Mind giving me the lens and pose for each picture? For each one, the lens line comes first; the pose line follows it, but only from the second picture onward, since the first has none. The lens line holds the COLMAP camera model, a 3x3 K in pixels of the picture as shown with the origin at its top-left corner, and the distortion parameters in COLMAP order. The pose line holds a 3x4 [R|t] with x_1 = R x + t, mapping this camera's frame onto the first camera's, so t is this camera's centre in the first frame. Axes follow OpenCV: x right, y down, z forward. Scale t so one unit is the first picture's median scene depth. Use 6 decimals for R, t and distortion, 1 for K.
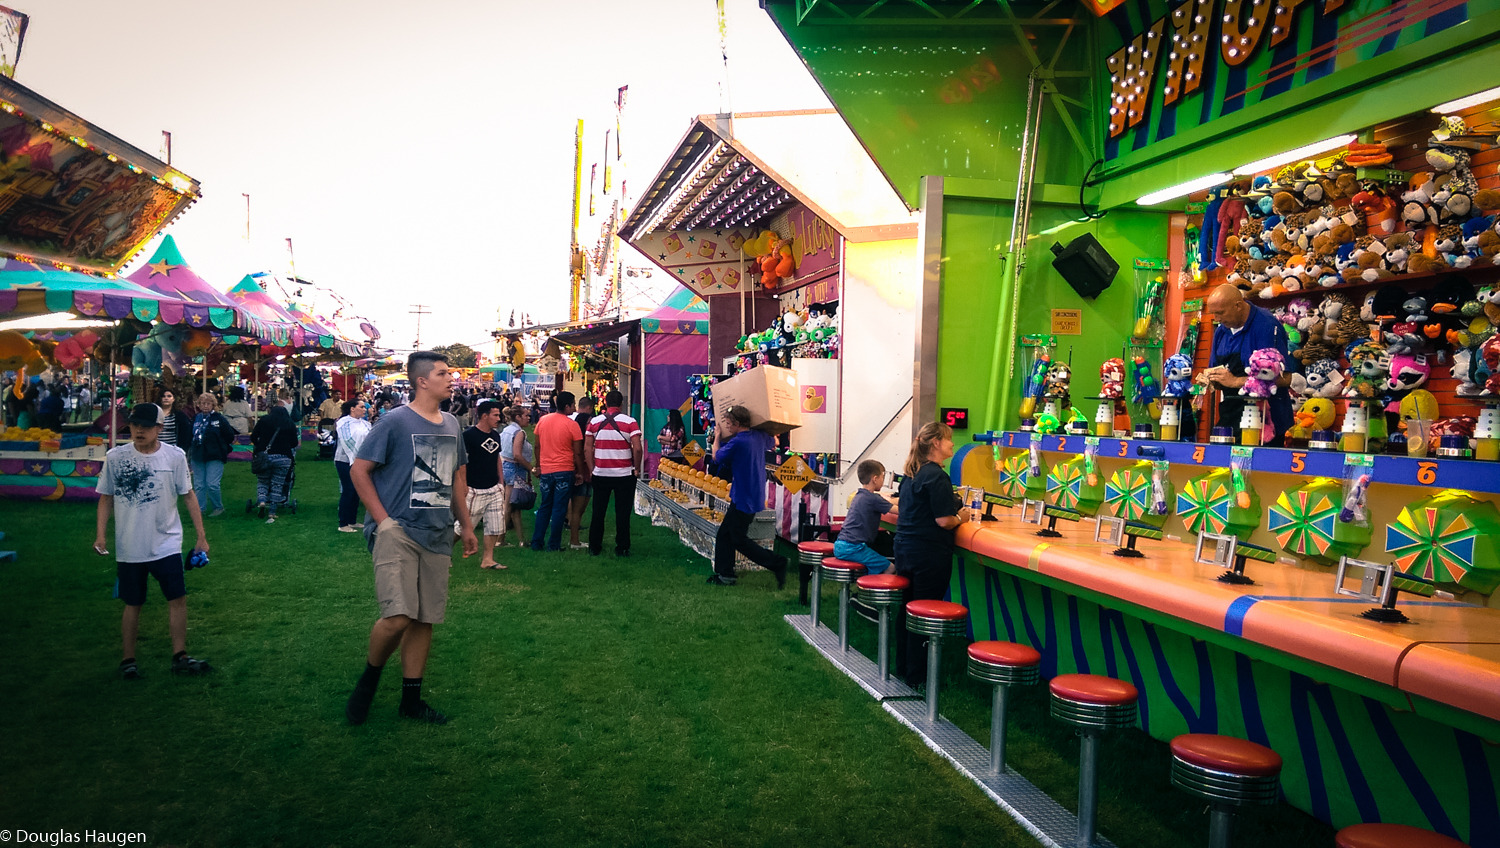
lens RADIAL K [[1264.7, 0, 750.0], [0, 1264.7, 424.0], [0, 0, 1]] dist [-0.005367, -0.006772]
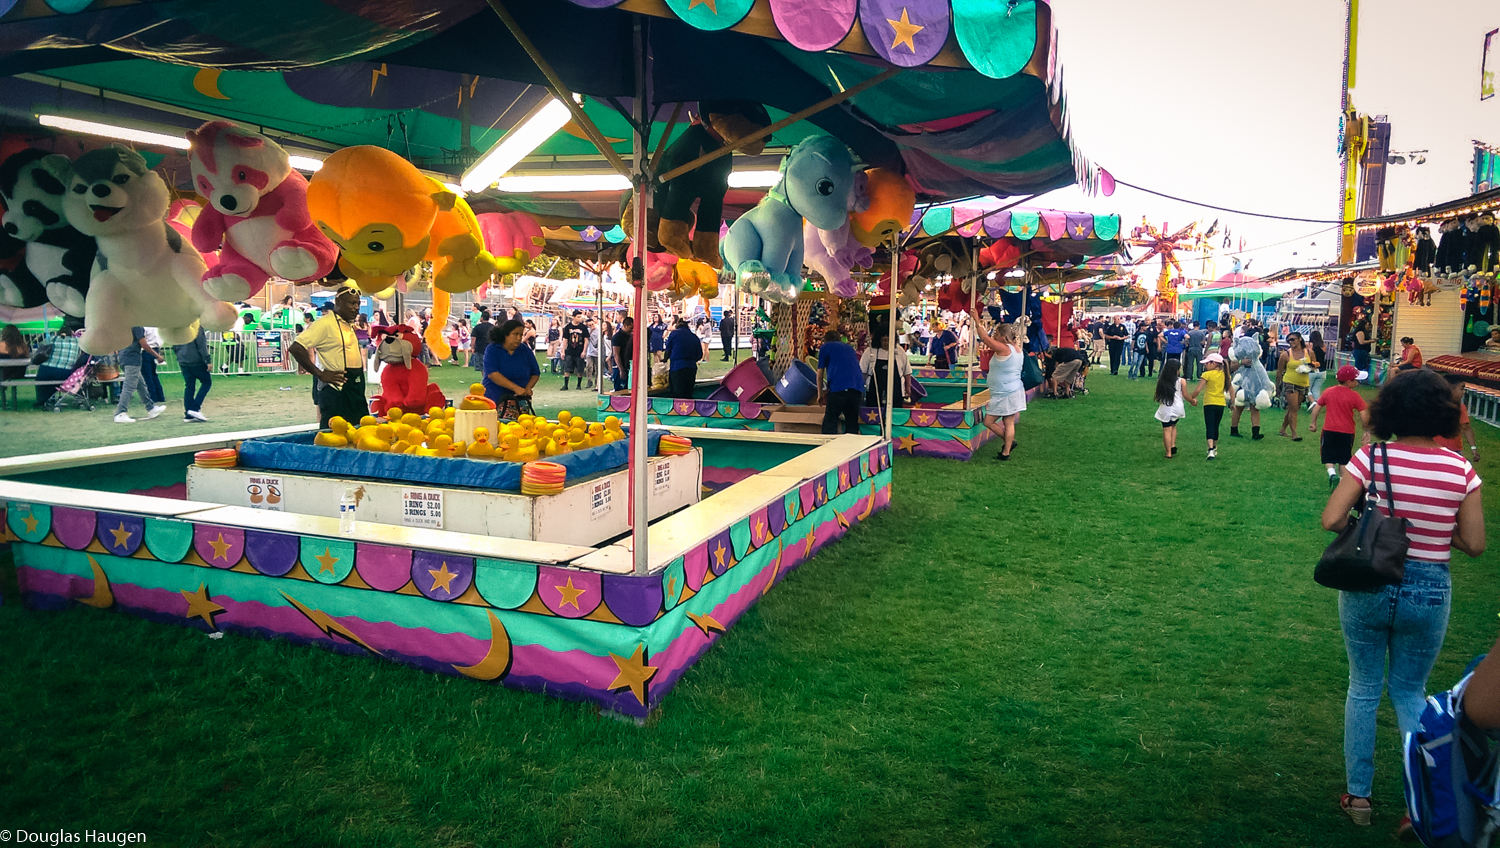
lens RADIAL K [[1264.7, 0, 750.0], [0, 1264.7, 424.0], [0, 0, 1]] dist [-0.005367, -0.006772]
pose [[0.881842, 0.010816, -0.471422, -0.282569], [0.011989, 0.998899, 0.045345, -0.014309], [0.471393, -0.045639, 0.880741, 0.617698]]
